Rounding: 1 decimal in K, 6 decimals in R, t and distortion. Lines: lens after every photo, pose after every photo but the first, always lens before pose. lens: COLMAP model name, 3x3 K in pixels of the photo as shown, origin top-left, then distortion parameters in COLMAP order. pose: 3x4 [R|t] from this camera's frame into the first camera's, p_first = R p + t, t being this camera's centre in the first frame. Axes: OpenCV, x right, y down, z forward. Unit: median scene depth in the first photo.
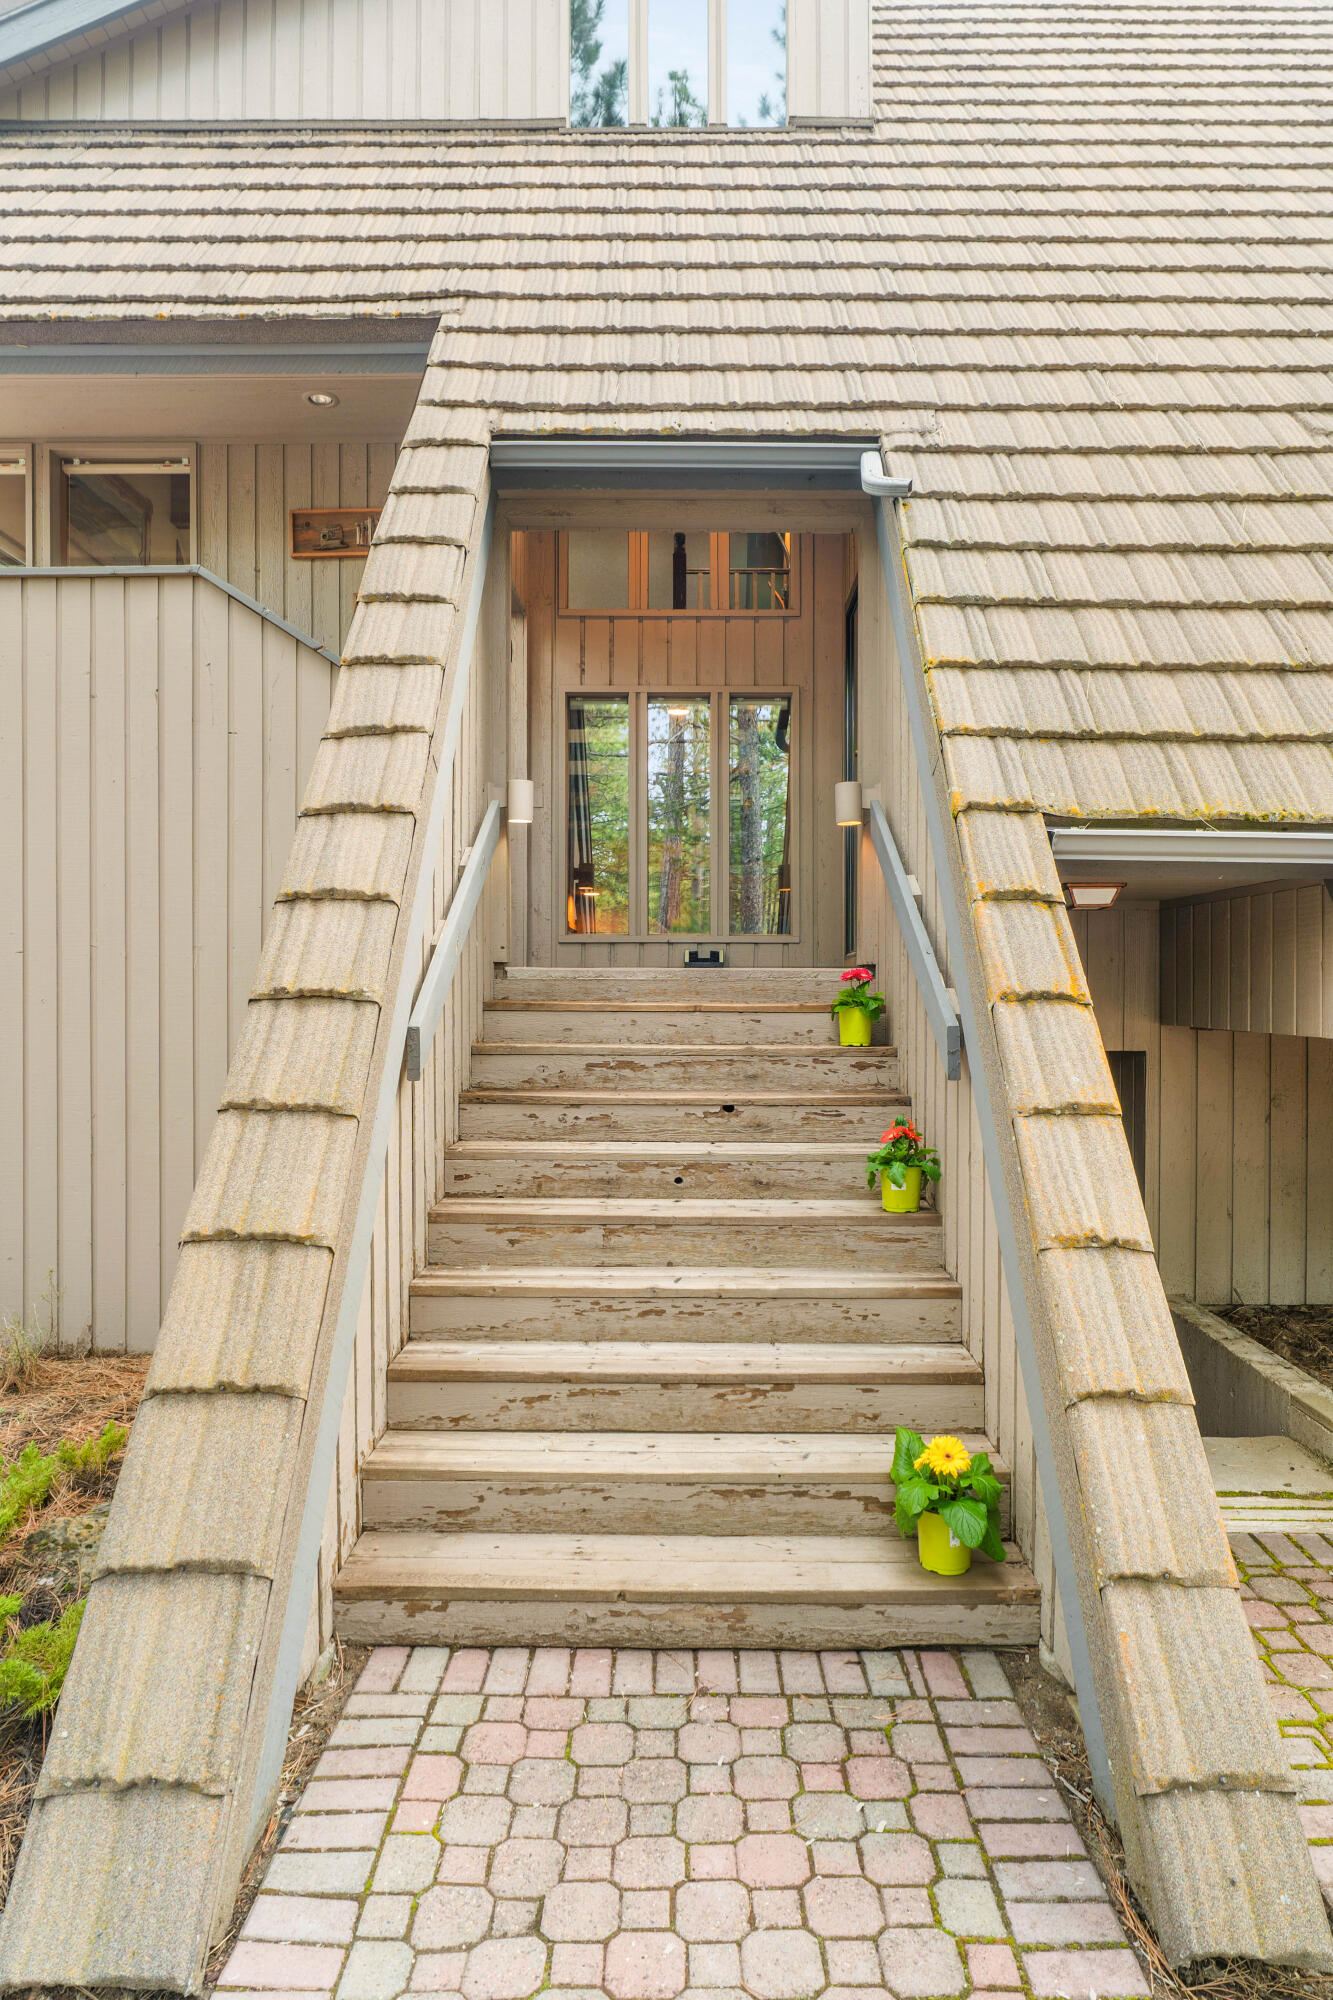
lens RADIAL K [[1076.4, 0, 666.5], [0, 1076.4, 1000.0], [0, 0, 1]] dist [-0.027582, -0.000049]
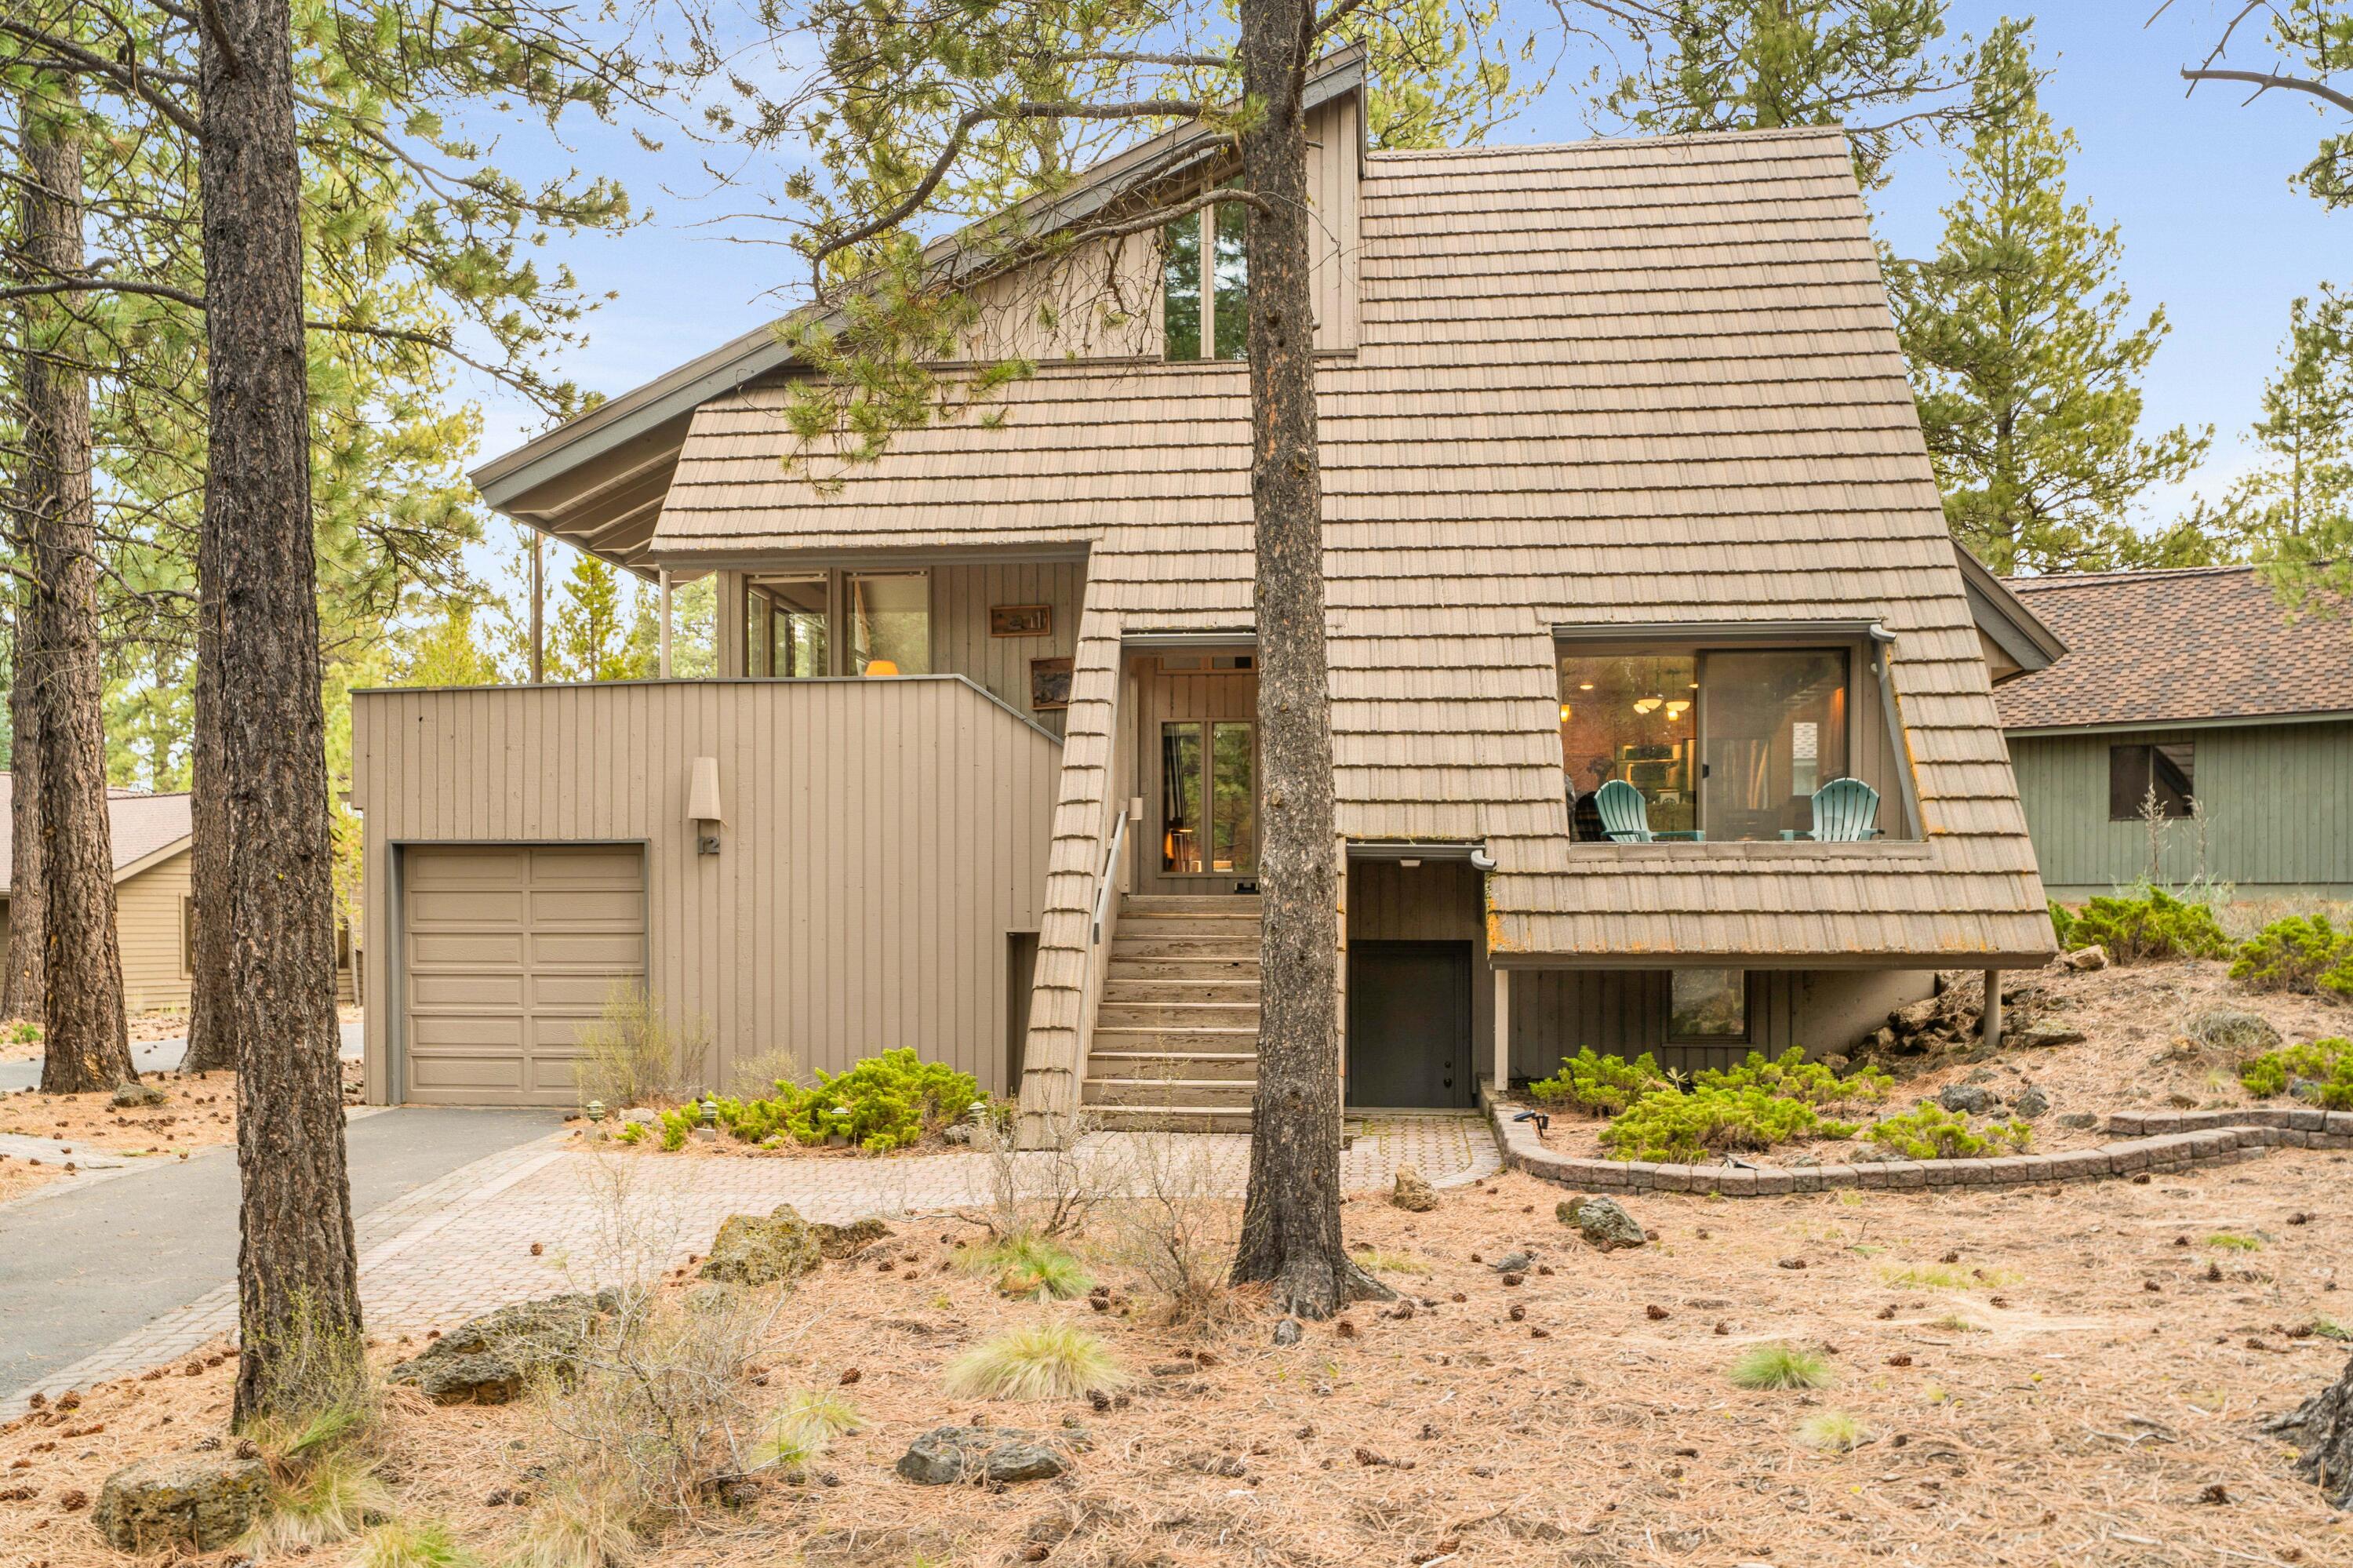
lens RADIAL K [[1788.2, 0, 1182.7], [0, 1788.2, 921.2], [0, 0, 1]] dist [0.001071, -0.001185]
pose [[0.995559, 0.000071, -0.094138, 0.286043], [-0.000012, 1.000000, 0.000627, 0.014656], [0.094138, -0.000623, 0.995559, -2.510176]]
